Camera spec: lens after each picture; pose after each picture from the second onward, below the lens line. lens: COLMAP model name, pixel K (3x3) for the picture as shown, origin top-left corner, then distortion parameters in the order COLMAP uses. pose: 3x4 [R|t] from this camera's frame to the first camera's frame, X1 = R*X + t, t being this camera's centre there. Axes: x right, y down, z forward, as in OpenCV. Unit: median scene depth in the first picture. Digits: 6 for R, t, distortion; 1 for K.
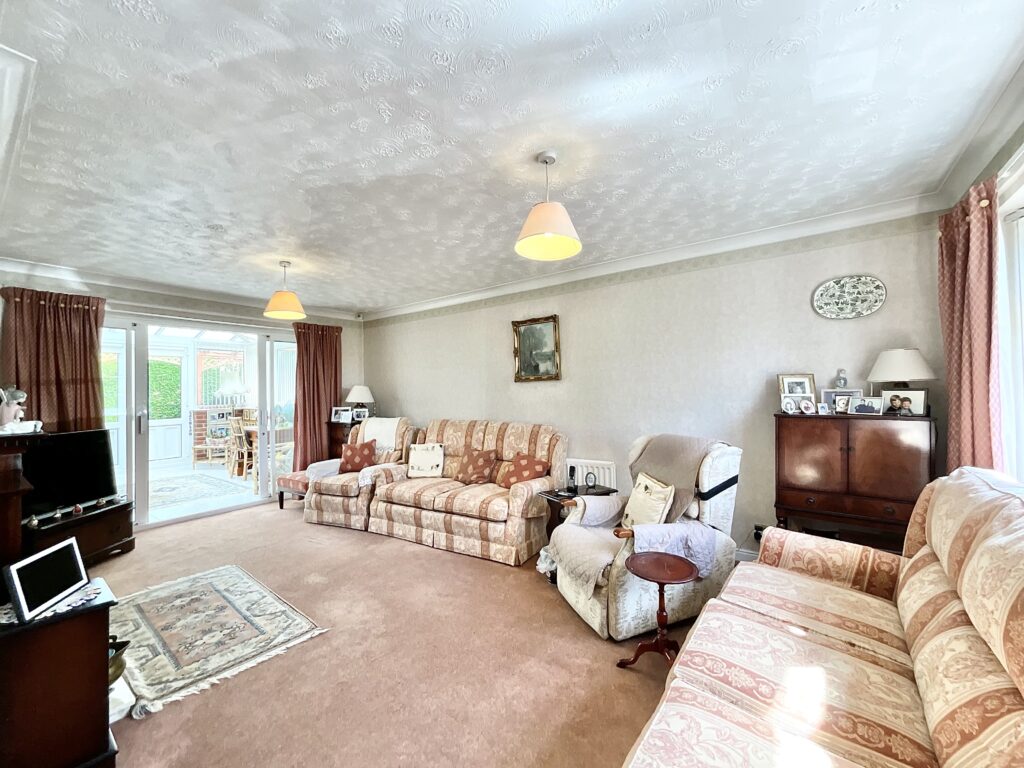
lens RADIAL K [[417.1, 0, 512.0], [0, 417.1, 384.0], [0, 0, 1]] dist [-0.001188, 0.000154]
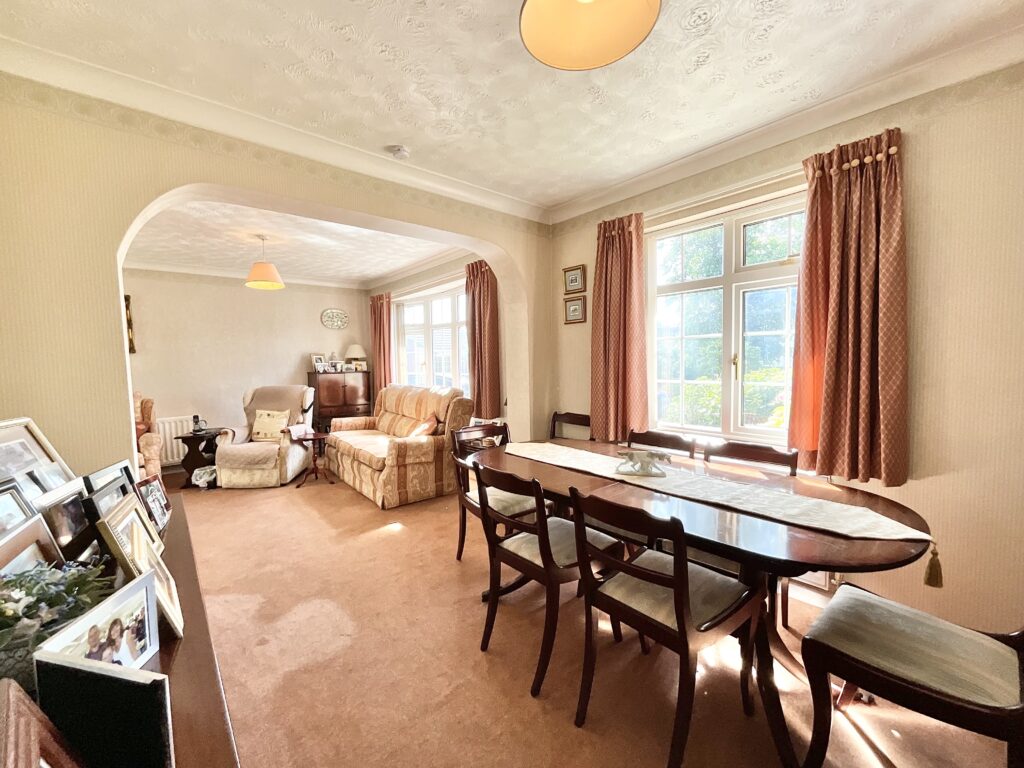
lens RADIAL K [[417.5, 0, 509.9], [0, 417.5, 384.8], [0, 0, 1]] dist [-0.012346, 0.005759]
pose [[0.232371, -0.048027, 0.971441, -0.946118], [-0.005156, 0.998705, 0.050608, 0.018418], [-0.972614, -0.016769, 0.231823, -0.341928]]
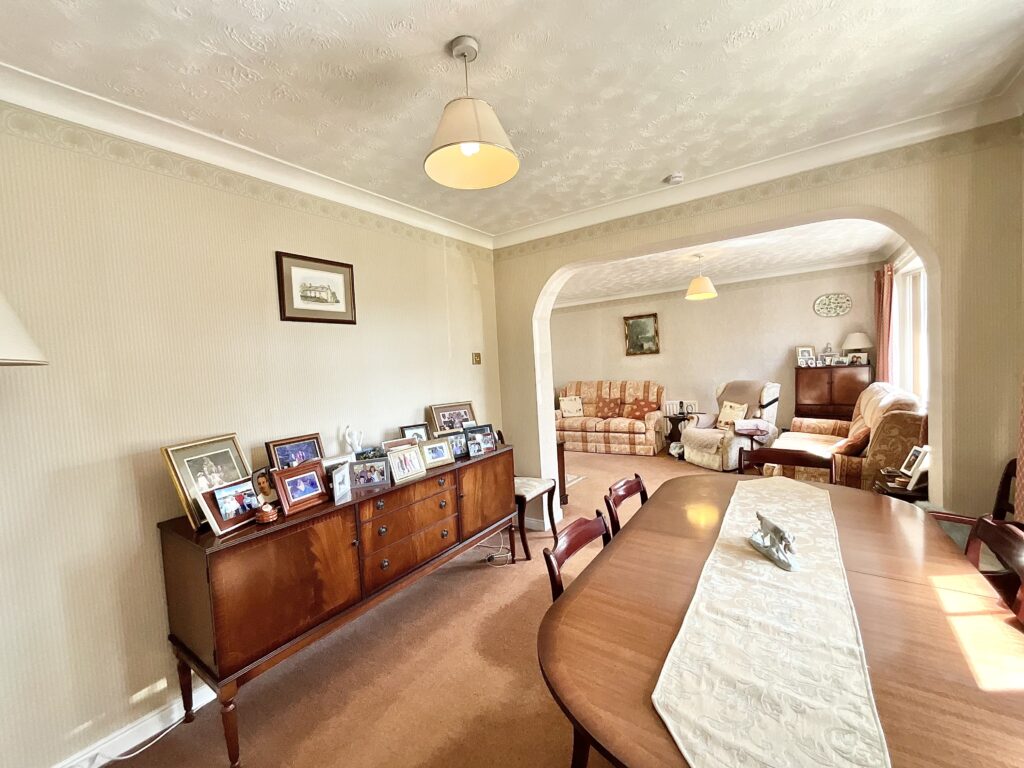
lens RADIAL K [[417.1, 0, 512.0], [0, 417.1, 384.0], [0, 0, 1]] dist [-0.001188, 0.000154]
pose [[0.999109, -0.040441, 0.012056, -0.598328], [0.039518, 0.996843, 0.068862, -0.031037], [-0.014803, -0.068324, 0.997553, -0.776651]]
